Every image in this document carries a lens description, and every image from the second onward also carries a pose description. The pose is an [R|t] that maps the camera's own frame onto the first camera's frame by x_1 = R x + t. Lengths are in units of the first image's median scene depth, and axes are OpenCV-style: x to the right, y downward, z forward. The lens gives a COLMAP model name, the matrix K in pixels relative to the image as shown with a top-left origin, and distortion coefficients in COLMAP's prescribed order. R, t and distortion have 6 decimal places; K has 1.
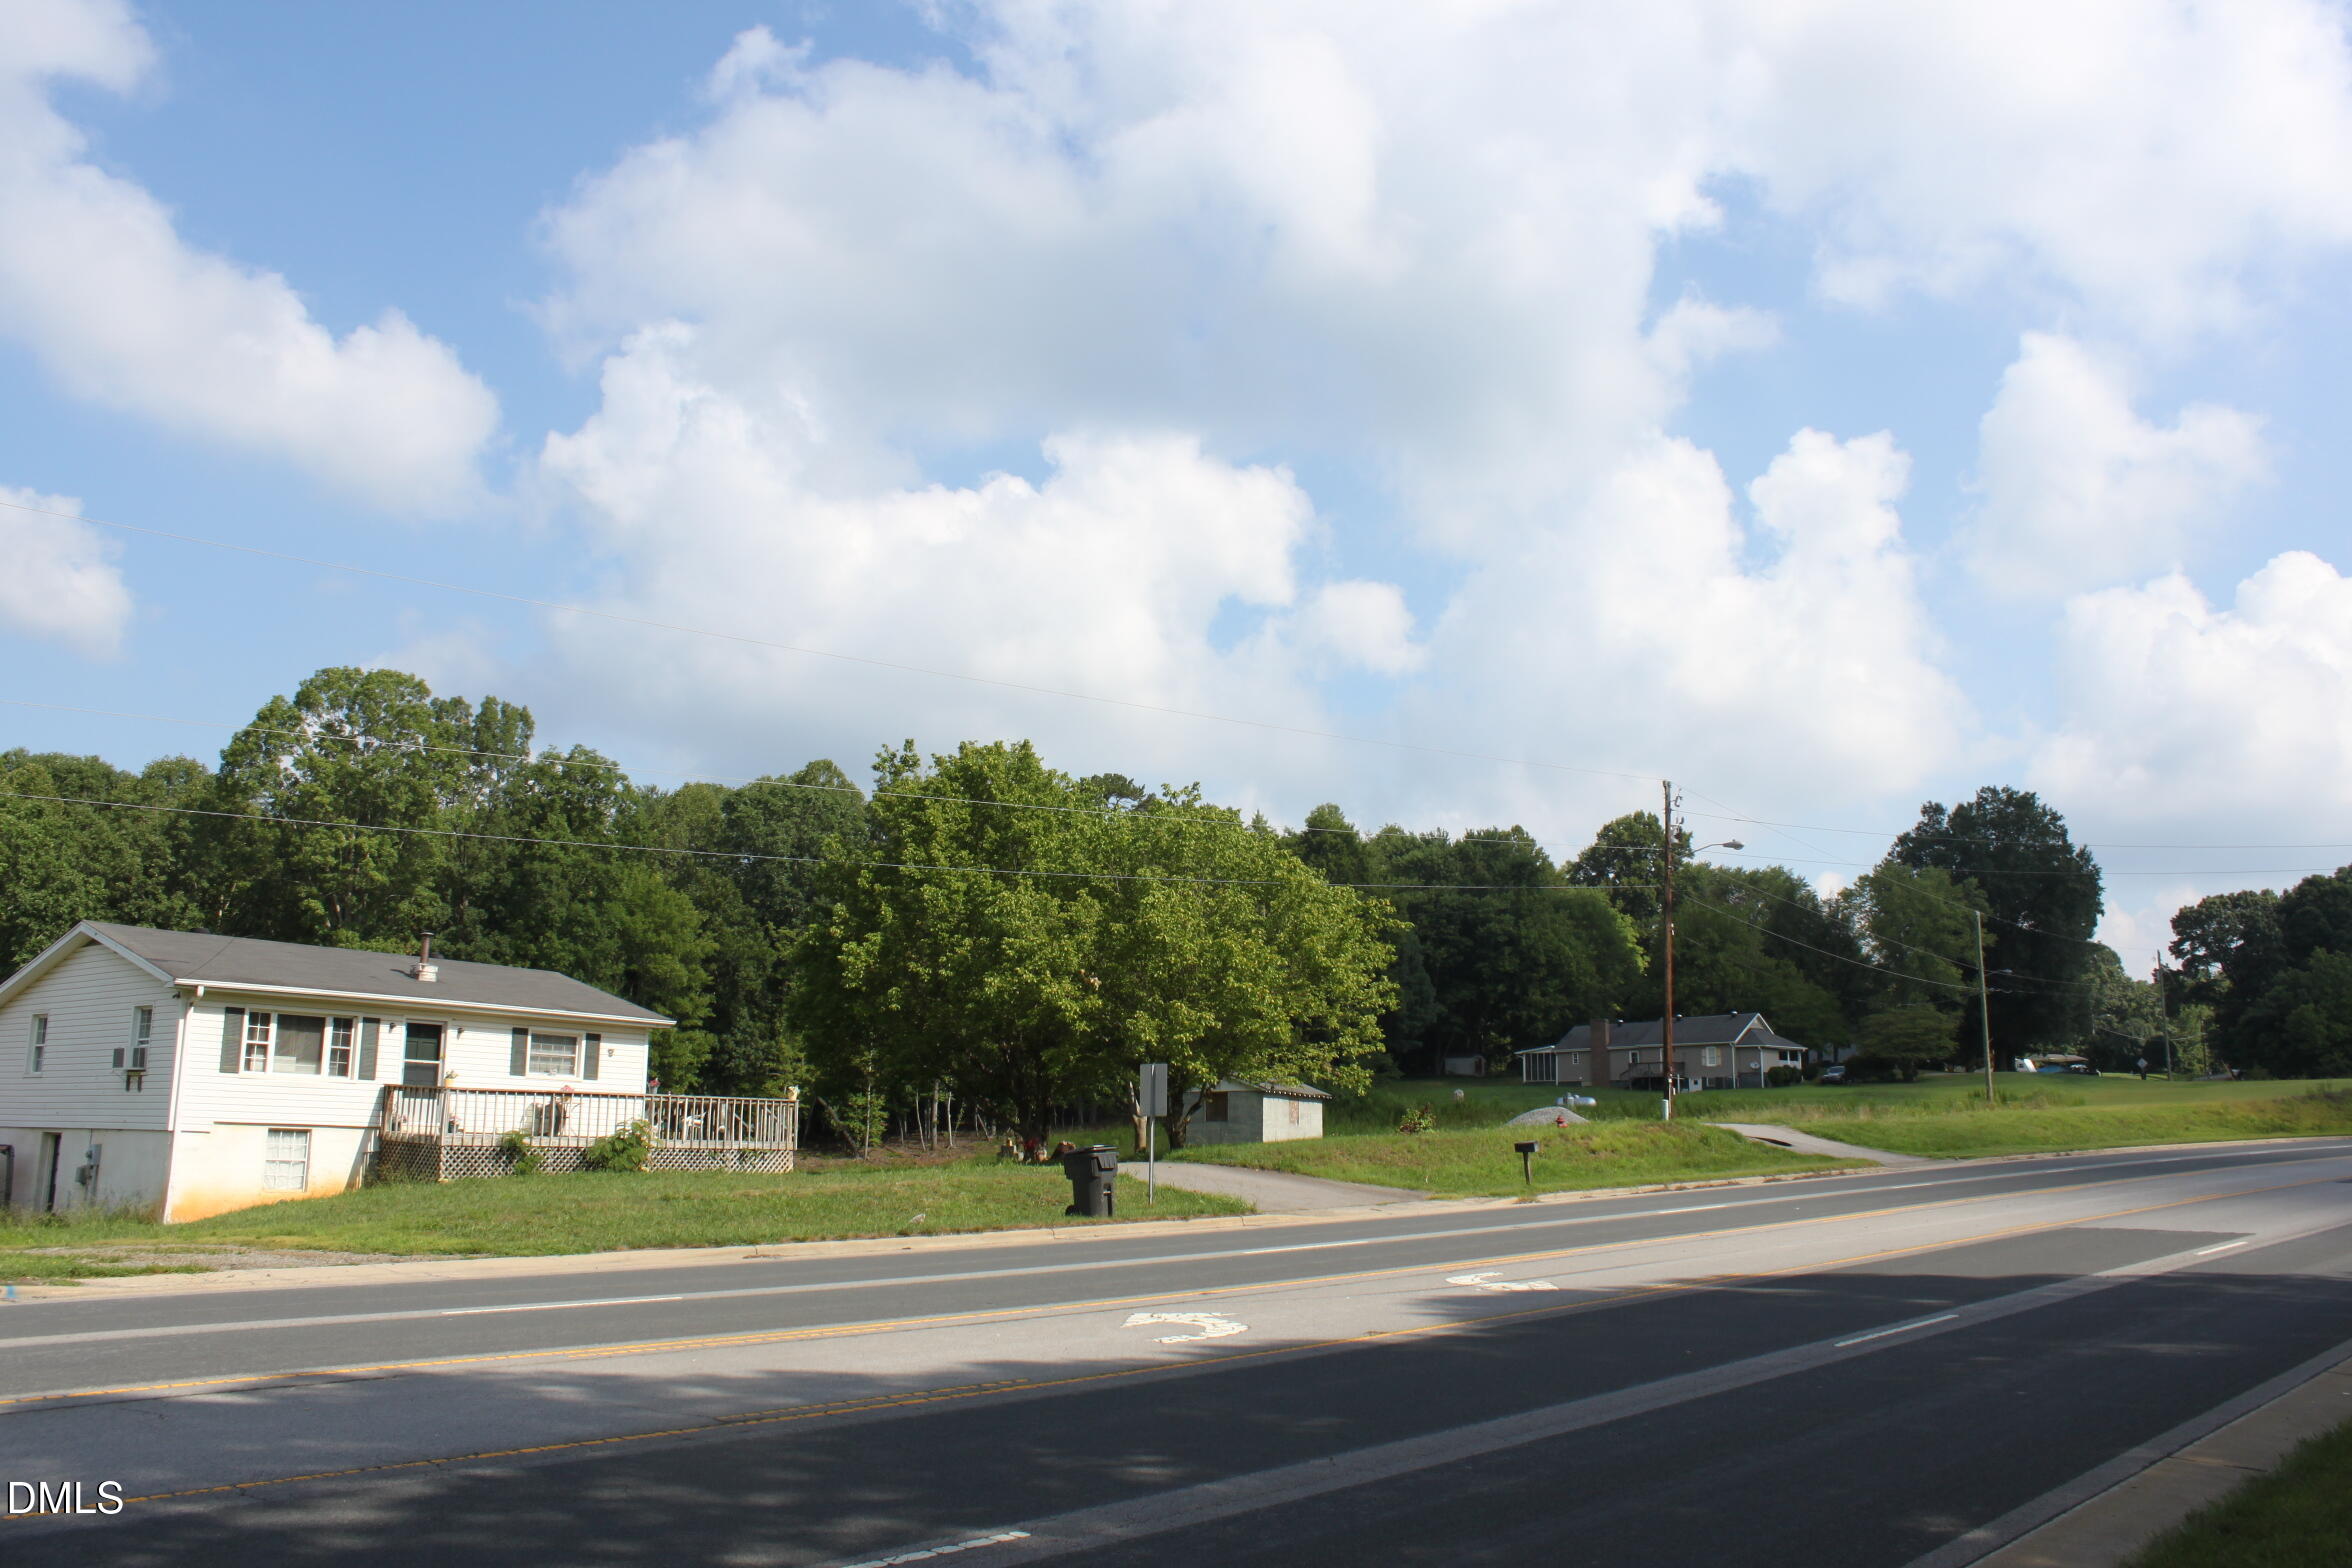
lens RADIAL K [[1998.4, 0, 1185.7], [0, 1998.4, 769.2], [0, 0, 1]] dist [-0.163836, 0.151930]
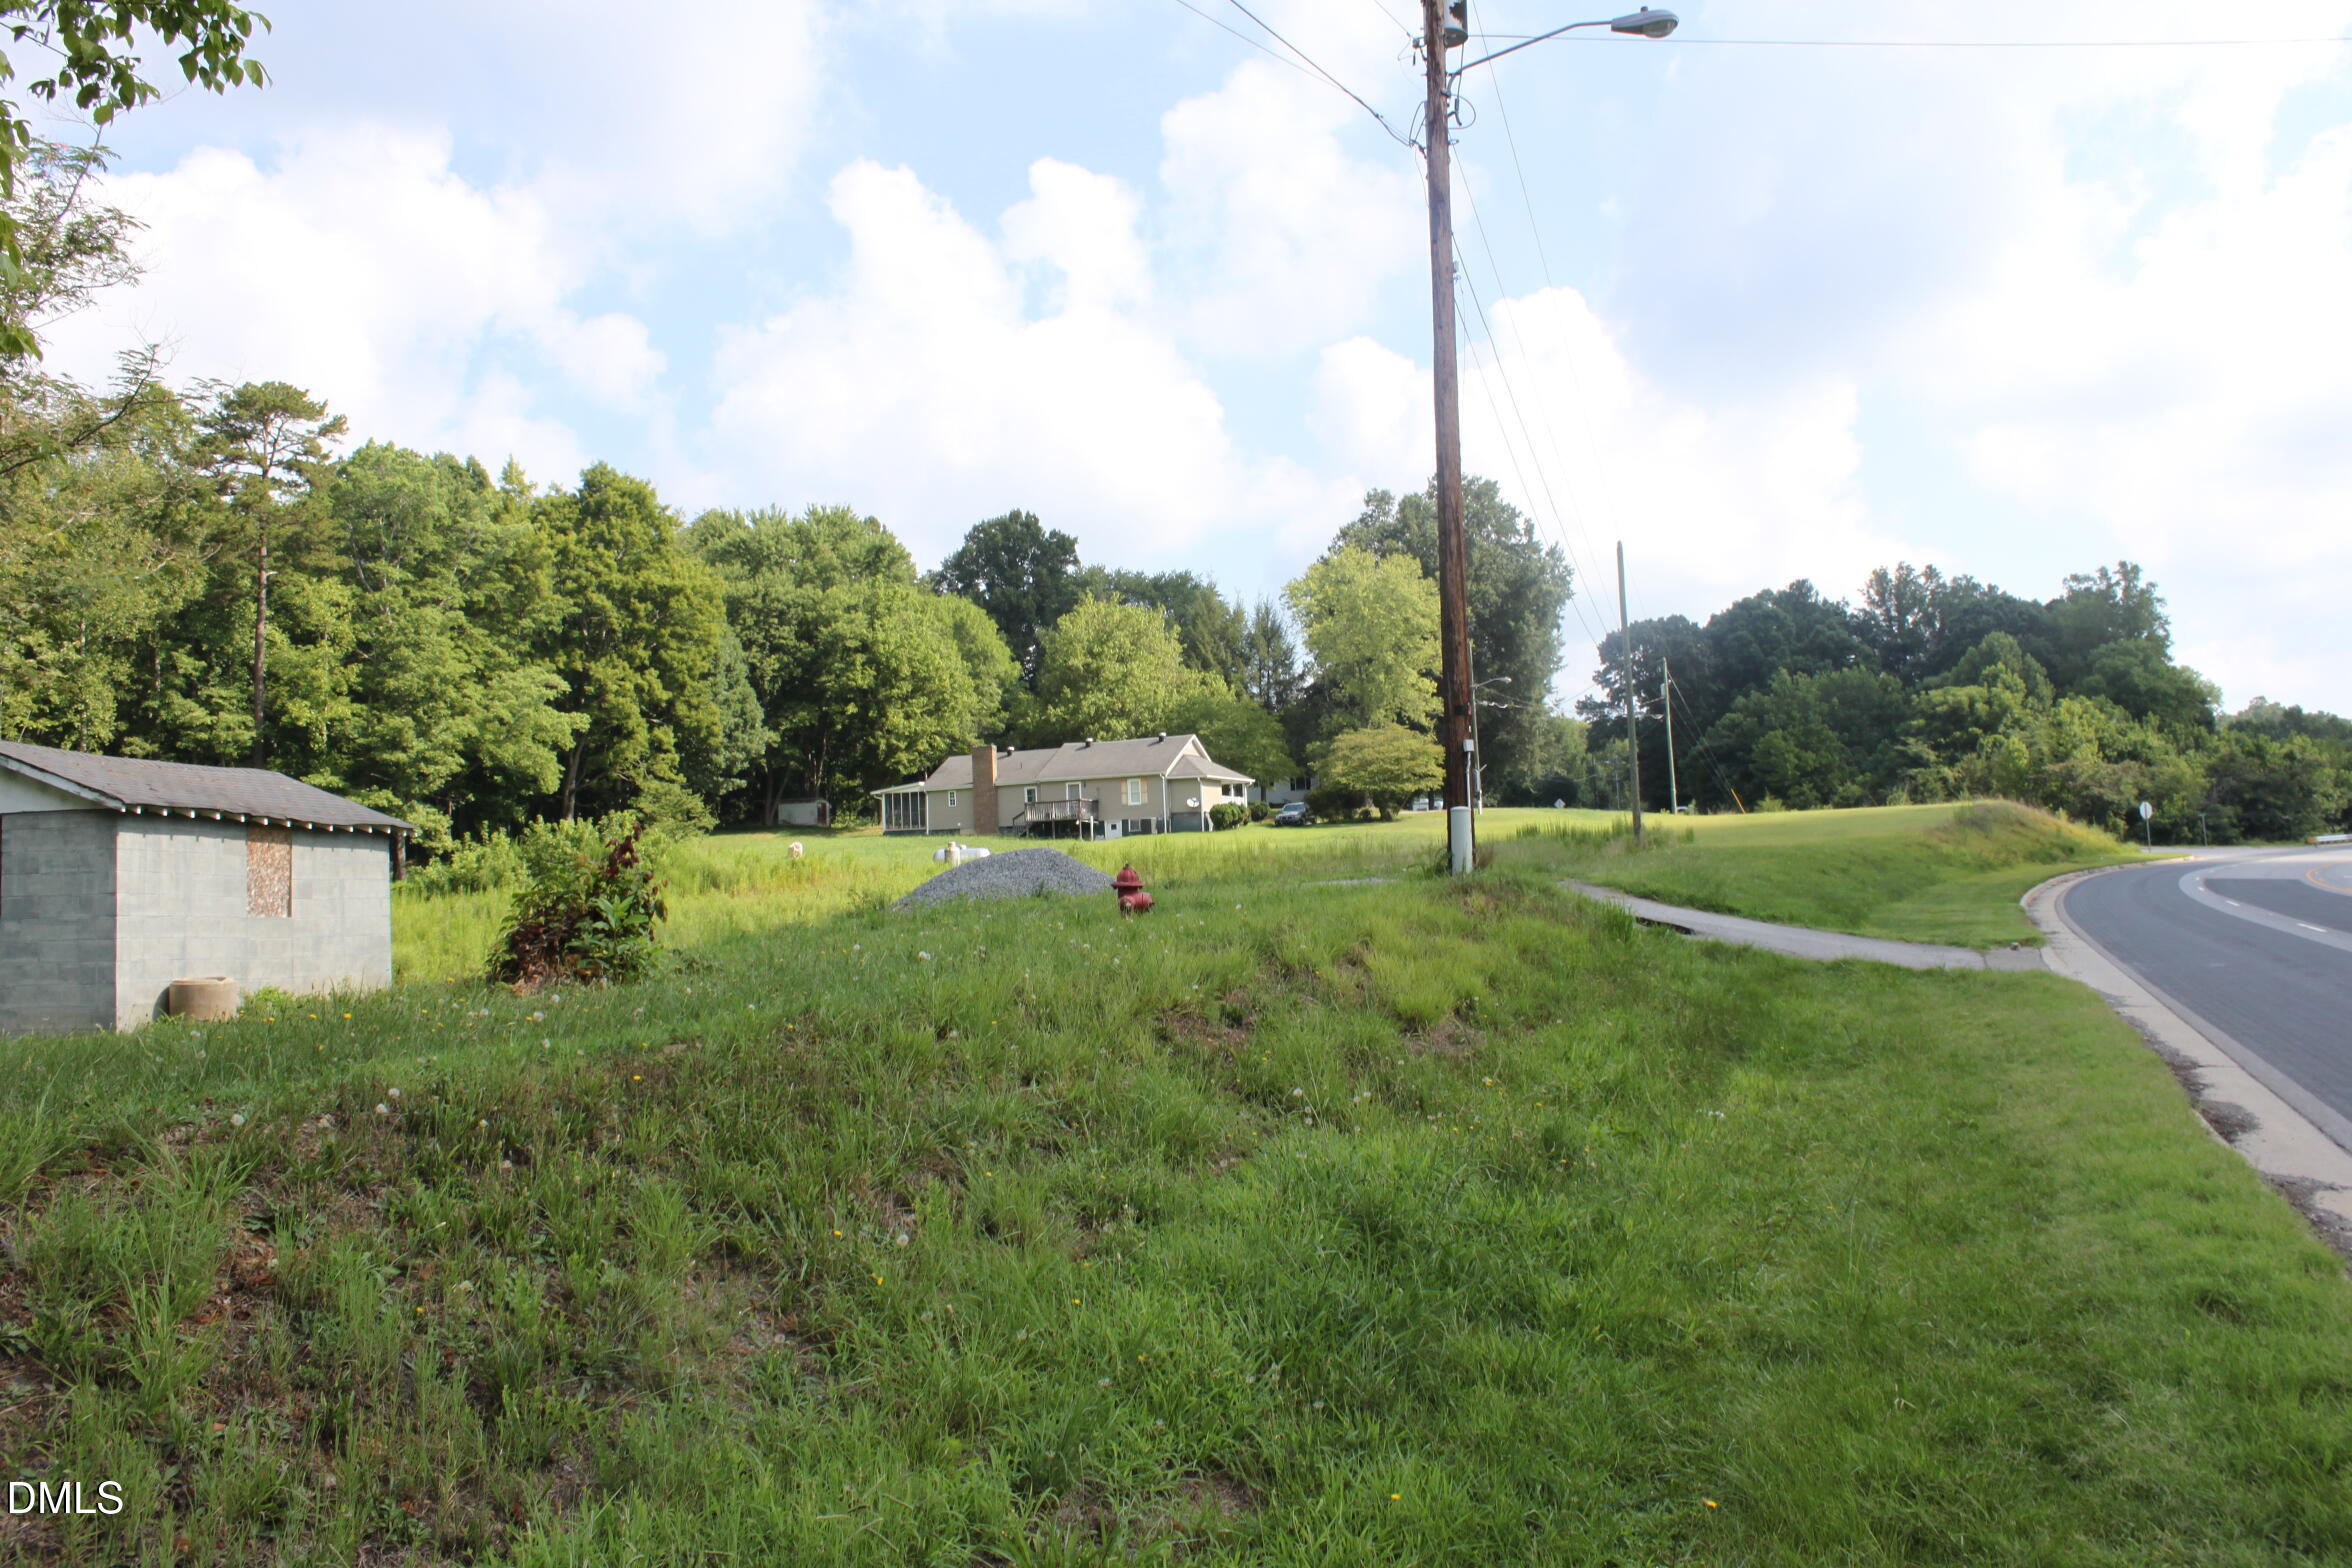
lens RADIAL K [[1998.4, 0, 1180.3], [0, 1998.4, 765.5], [0, 0, 1]] dist [-0.163836, 0.151930]
pose [[0.947274, -0.017428, 0.319951, 0.034559], [-0.020069, 0.993333, 0.113524, 0.042736], [-0.319796, -0.113959, 0.940608, 0.243783]]
